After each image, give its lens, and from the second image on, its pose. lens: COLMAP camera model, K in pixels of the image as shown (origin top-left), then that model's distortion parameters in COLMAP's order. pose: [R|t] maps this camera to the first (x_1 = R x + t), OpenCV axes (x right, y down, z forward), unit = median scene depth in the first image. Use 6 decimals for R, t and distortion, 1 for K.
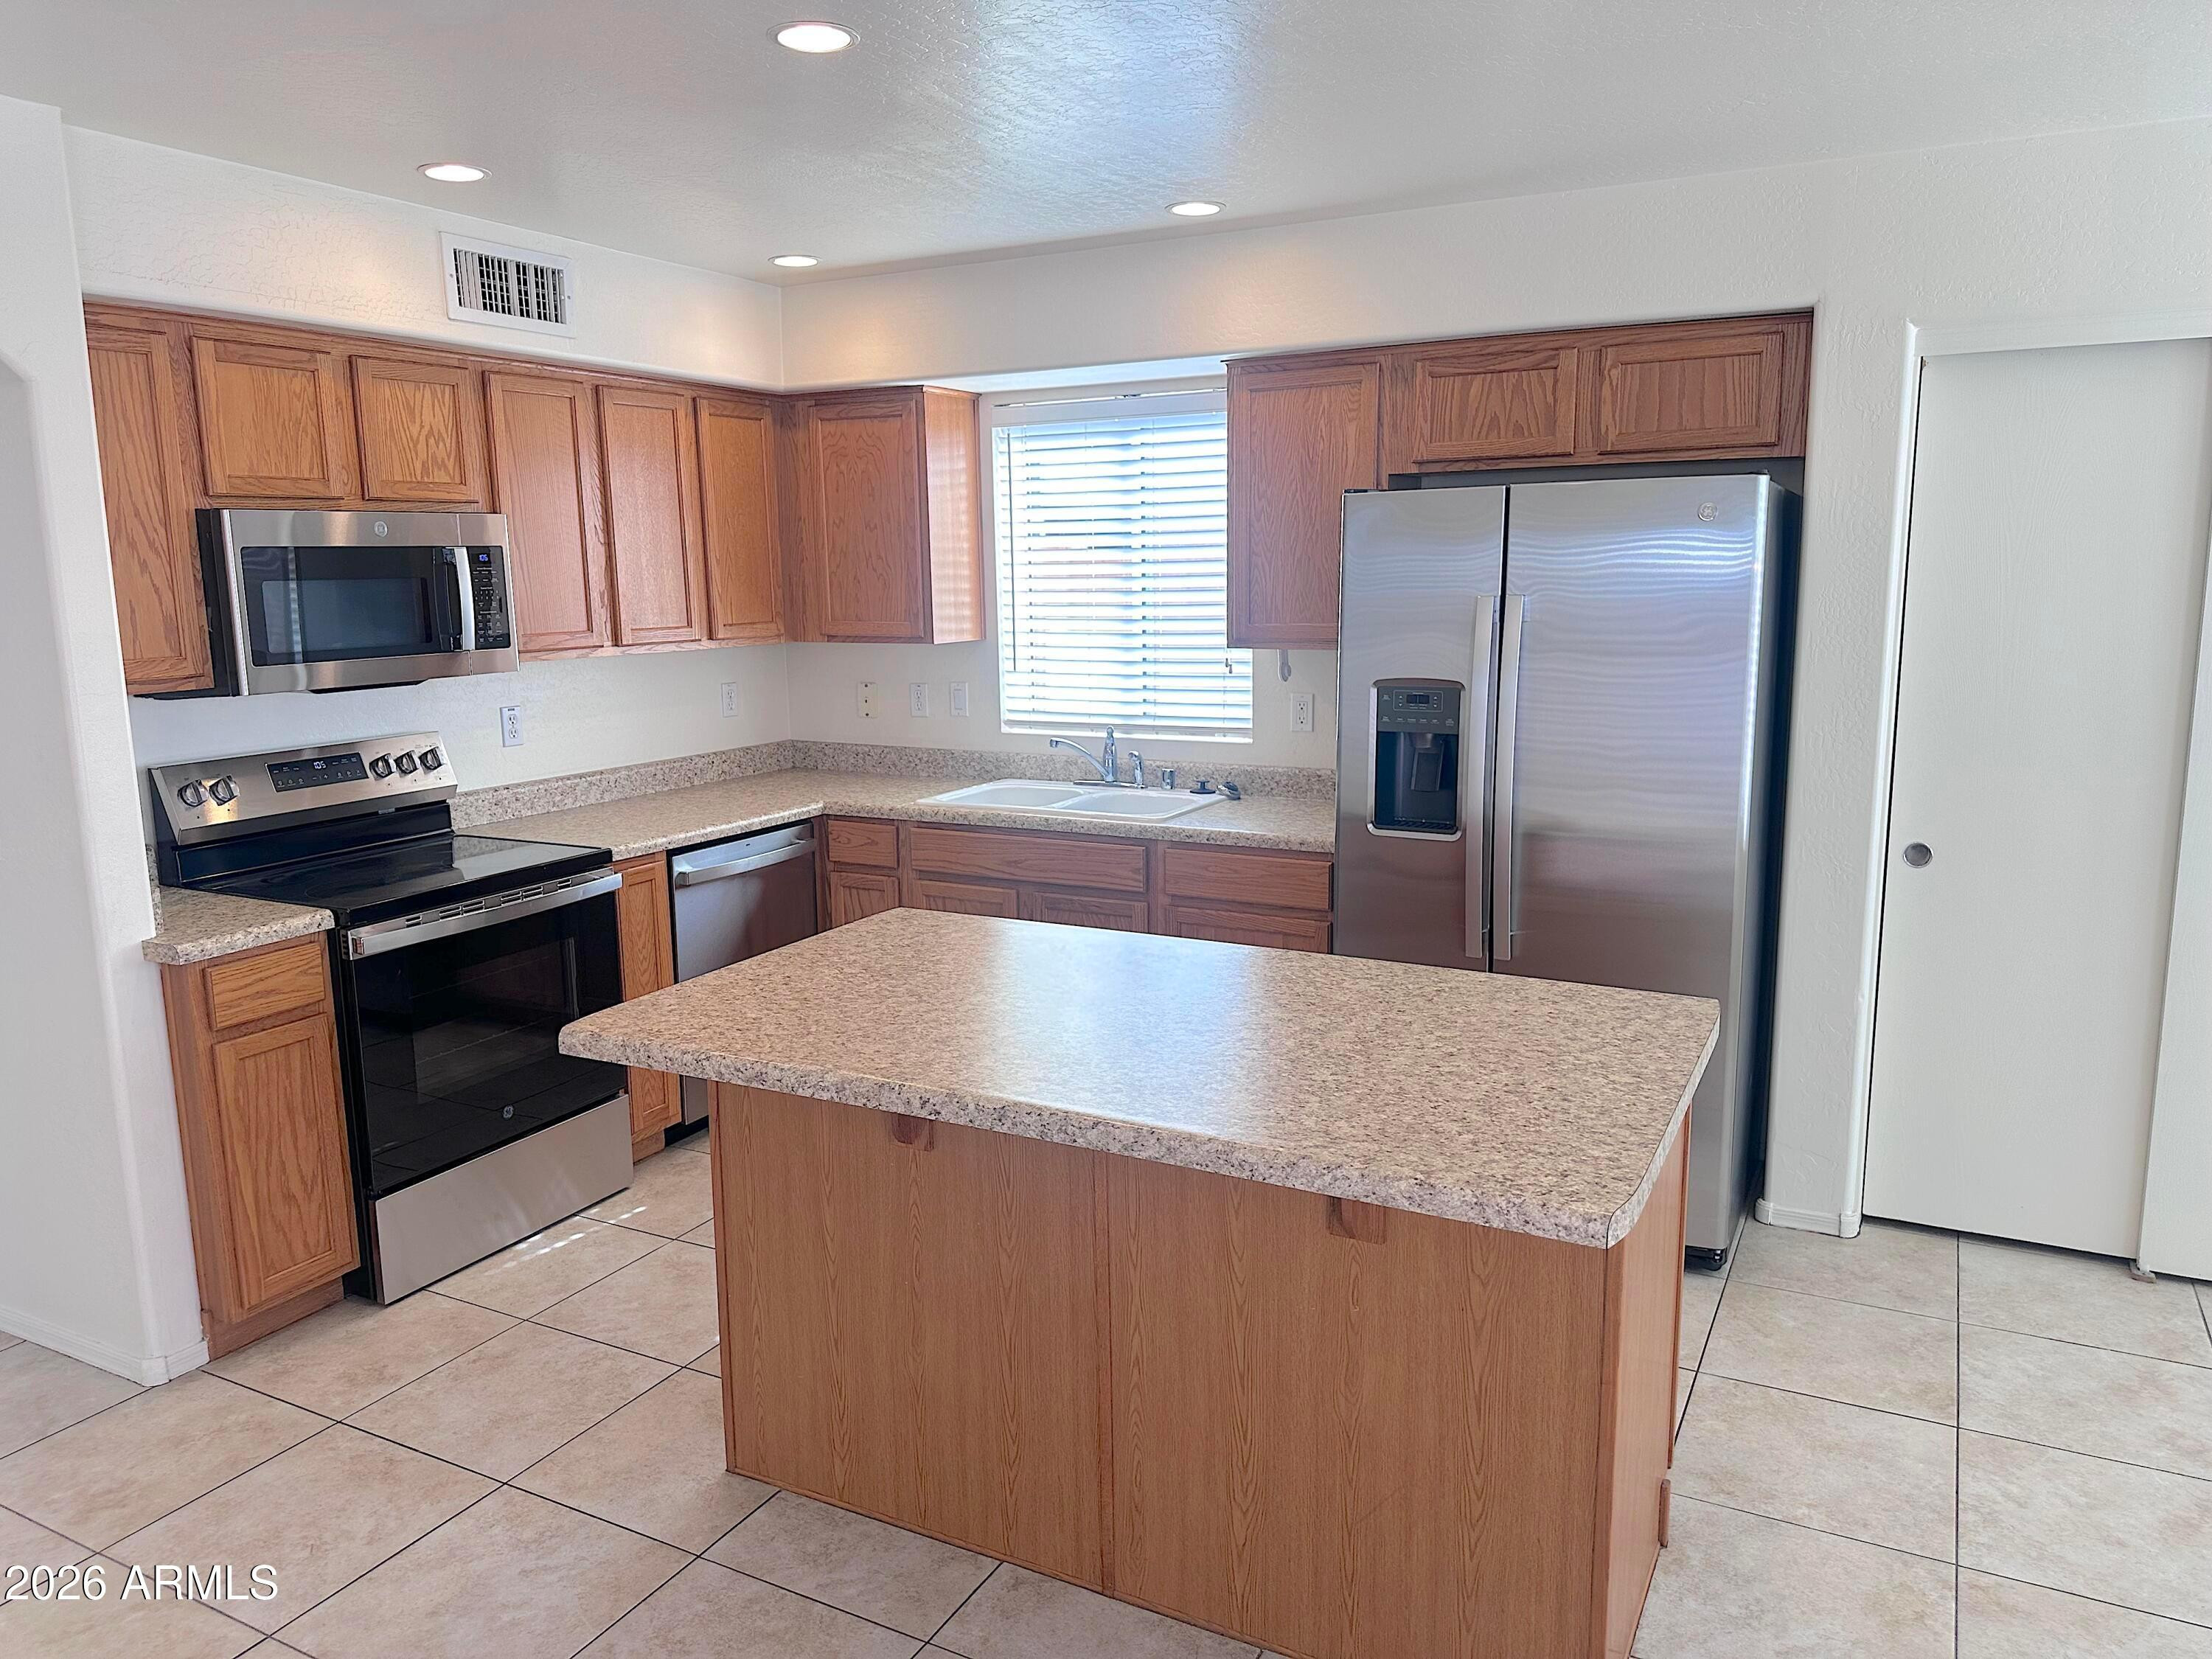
lens RADIAL K [[1555.0, 0, 1097.7], [0, 1555.0, 831.4], [0, 0, 1]] dist [0.011623, -0.004252]
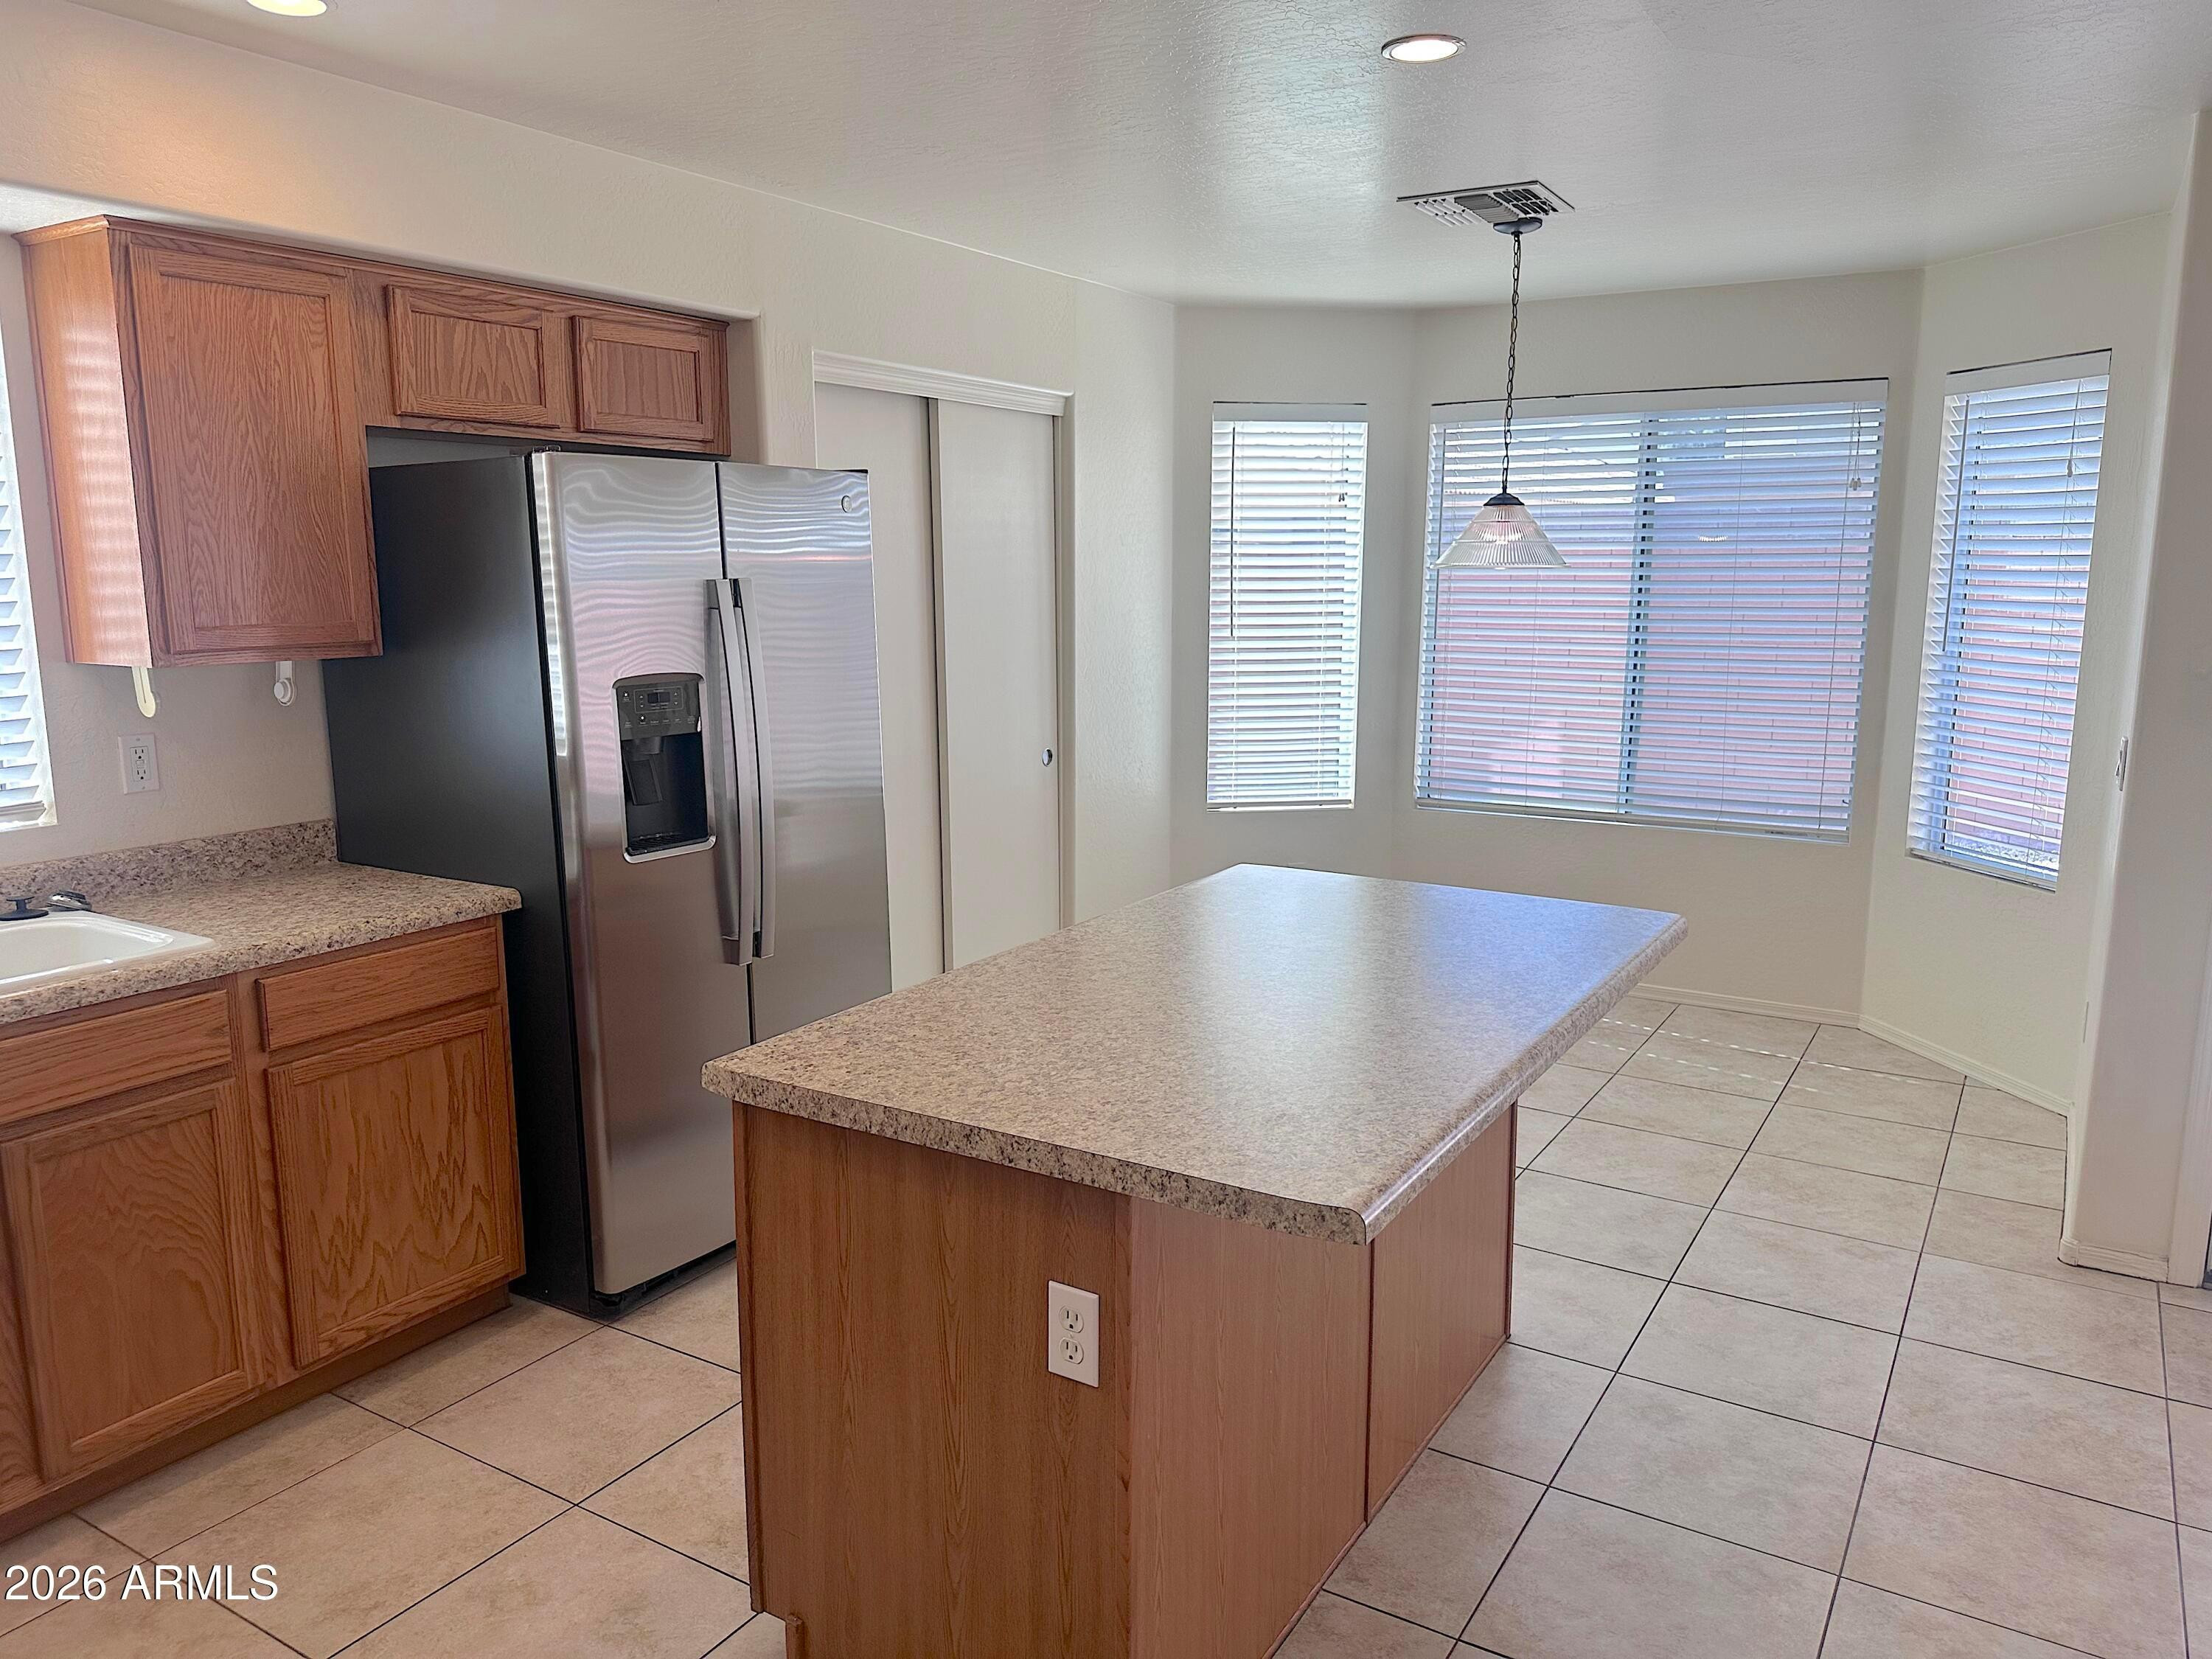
lens RADIAL K [[1555.0, 0, 1111.1], [0, 1555.0, 819.3], [0, 0, 1]] dist [0.011623, -0.004252]
pose [[0.051303, -0.148771, 0.987540, -0.618543], [0.169934, 0.975722, 0.138163, -0.090695], [-0.984119, 0.160728, 0.075339, 0.655368]]
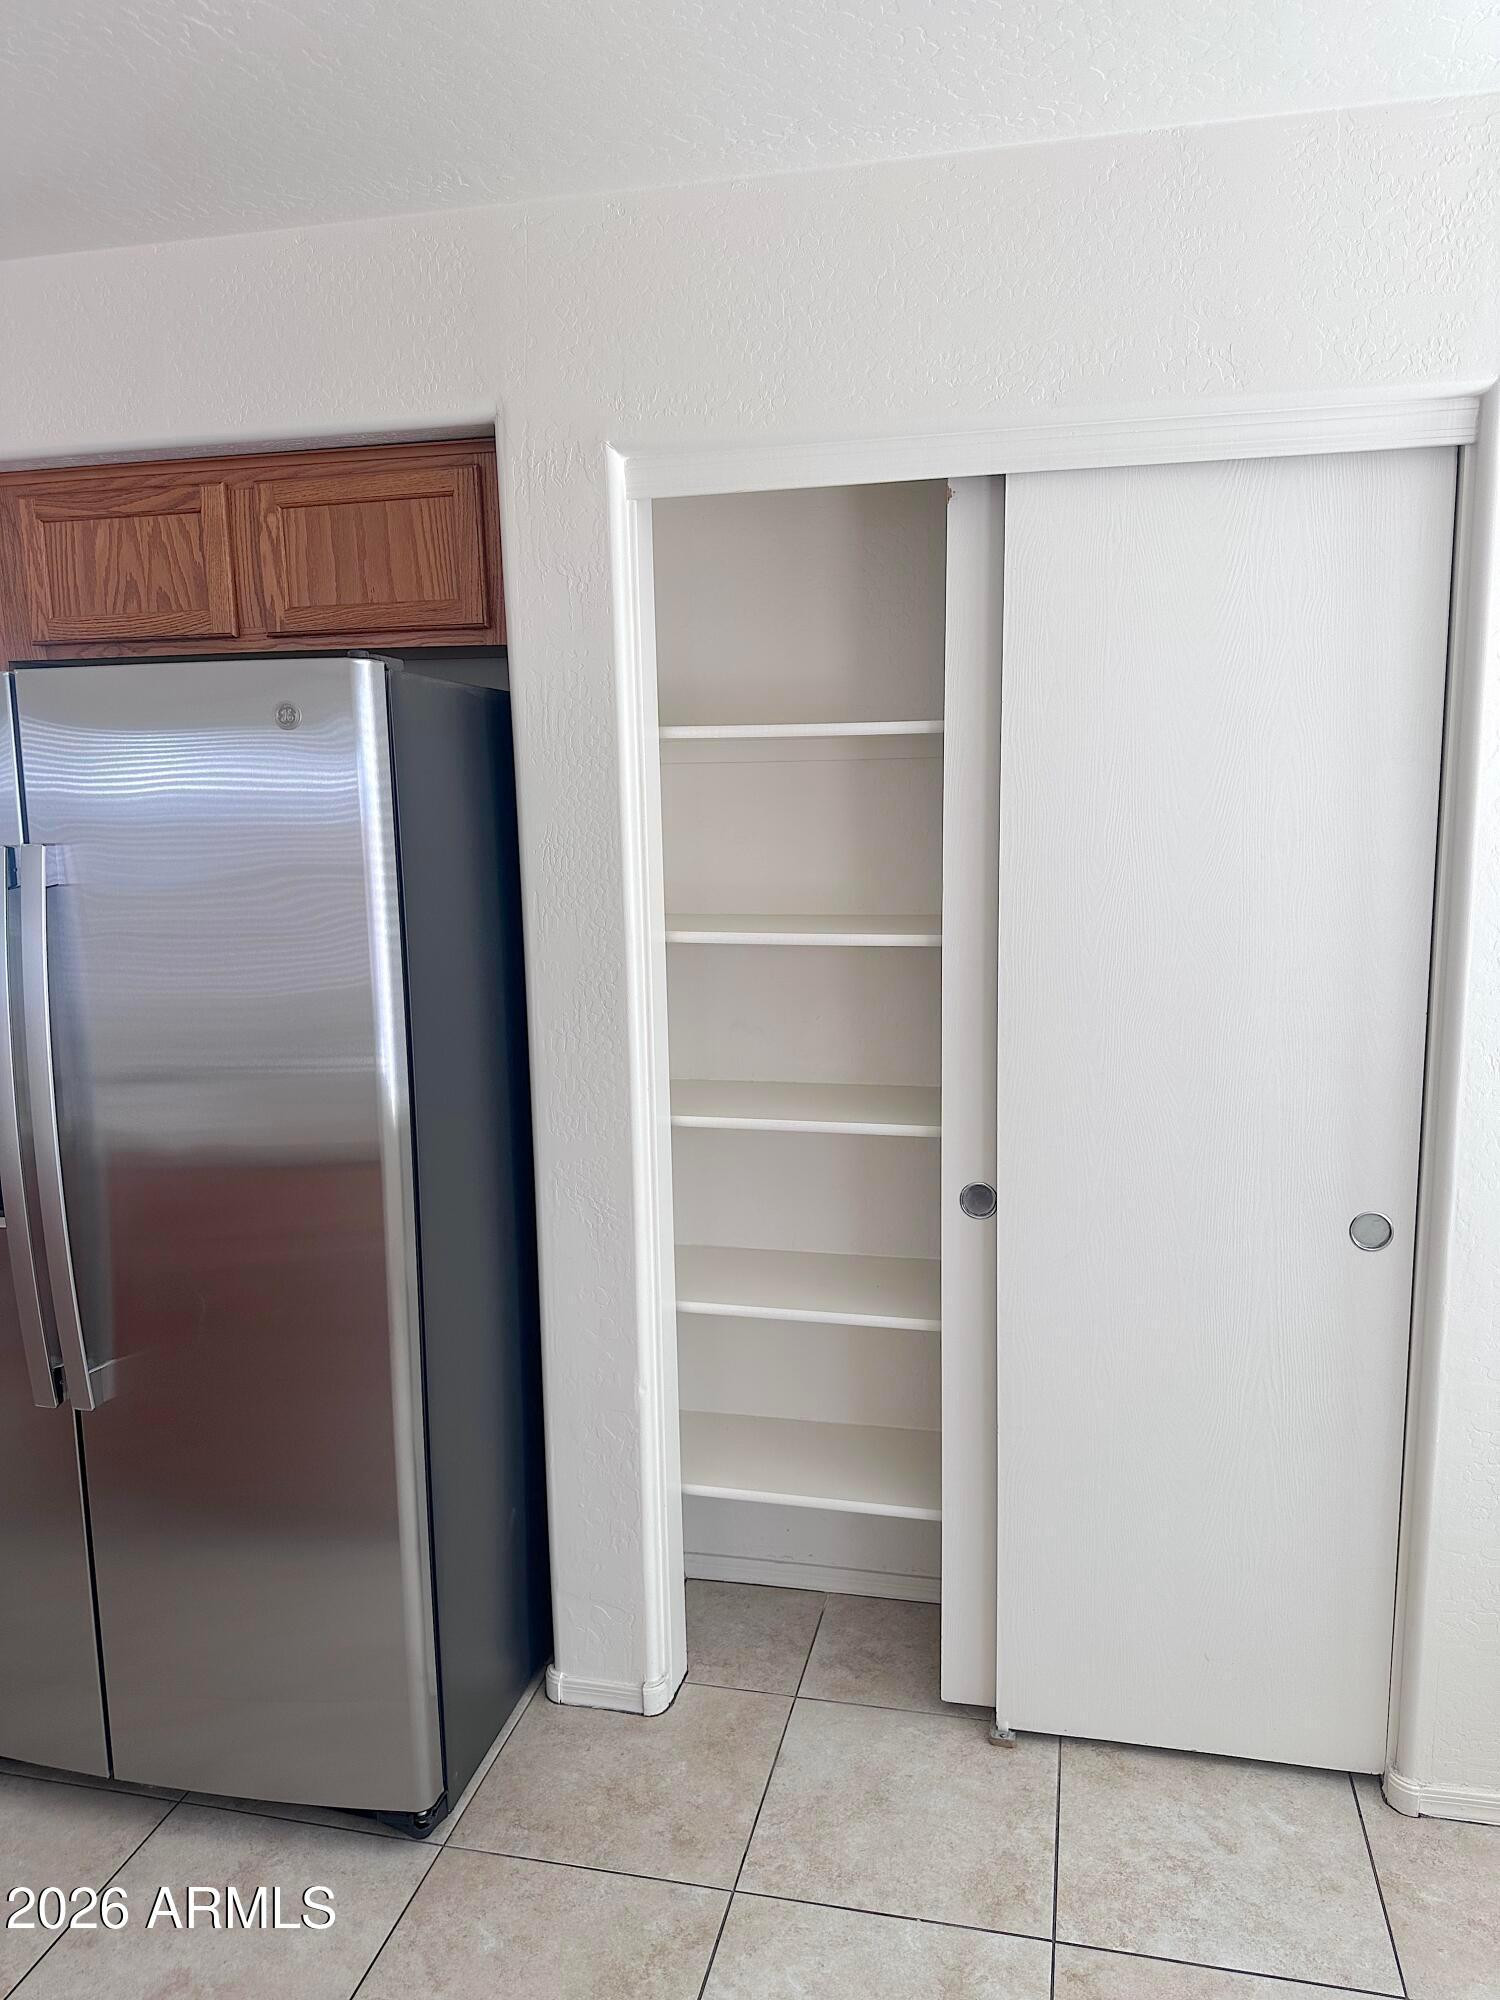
lens RADIAL K [[1405.9, 0, 739.3], [0, 1405.9, 1006.0], [0, 0, 1]] dist [0.011623, -0.004252]
pose [[0.966276, -0.040257, 0.254341, 0.358688], [0.043727, 0.999011, -0.008003, -0.062813], [-0.253768, 0.018855, 0.967081, 0.339463]]
